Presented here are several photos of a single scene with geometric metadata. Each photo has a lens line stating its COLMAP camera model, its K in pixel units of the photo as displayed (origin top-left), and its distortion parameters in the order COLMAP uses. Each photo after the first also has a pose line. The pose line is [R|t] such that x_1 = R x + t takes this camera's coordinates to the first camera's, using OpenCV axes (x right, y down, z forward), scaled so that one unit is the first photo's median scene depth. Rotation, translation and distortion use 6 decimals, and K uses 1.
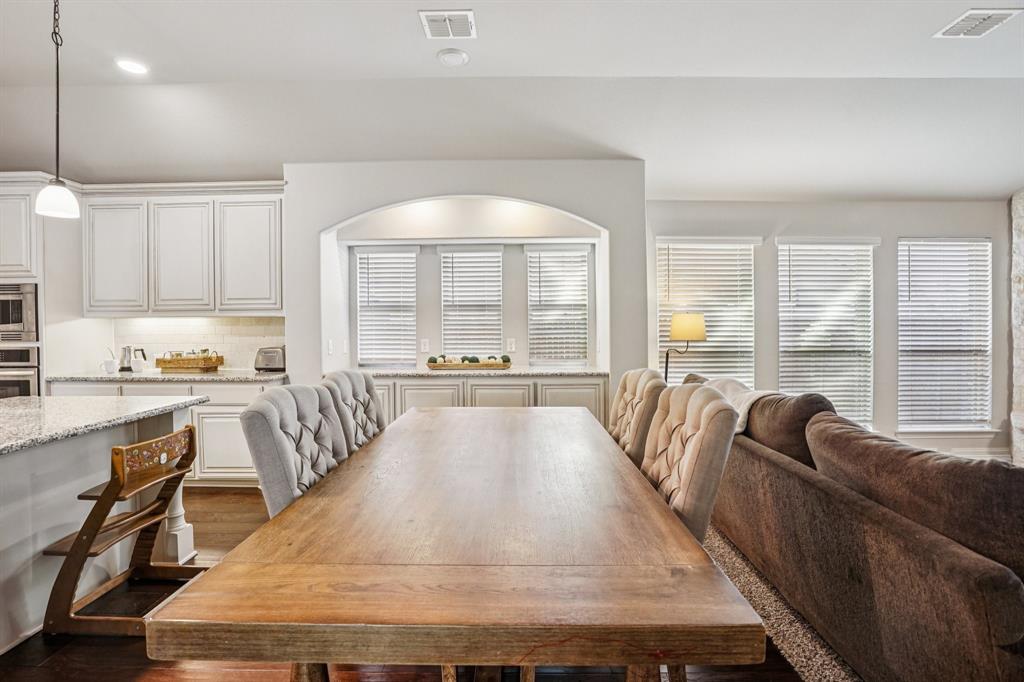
lens RADIAL K [[479.3, 0, 521.9], [0, 479.3, 326.1], [0, 0, 1]] dist [-0.046046, 0.014327]
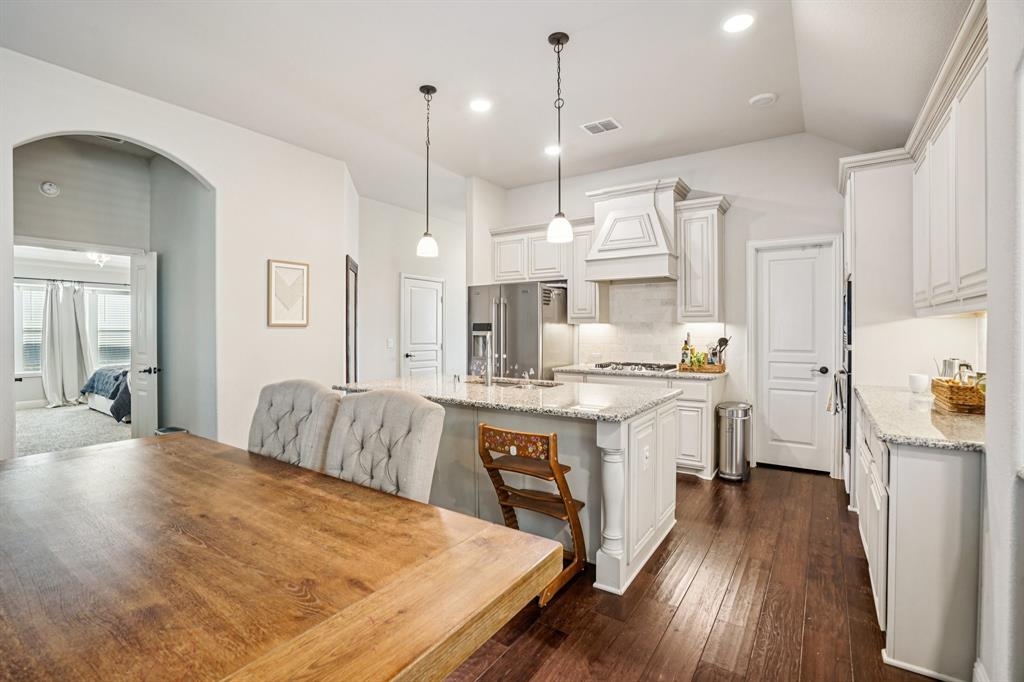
lens RADIAL K [[479.3, 0, 506.9], [0, 479.3, 334.4], [0, 0, 1]] dist [-0.046046, 0.014327]
pose [[-0.549483, 0.018284, -0.835305, 0.086529], [-0.000948, 0.999746, 0.022508, -0.006401], [0.835505, 0.013160, -0.549326, 0.846397]]
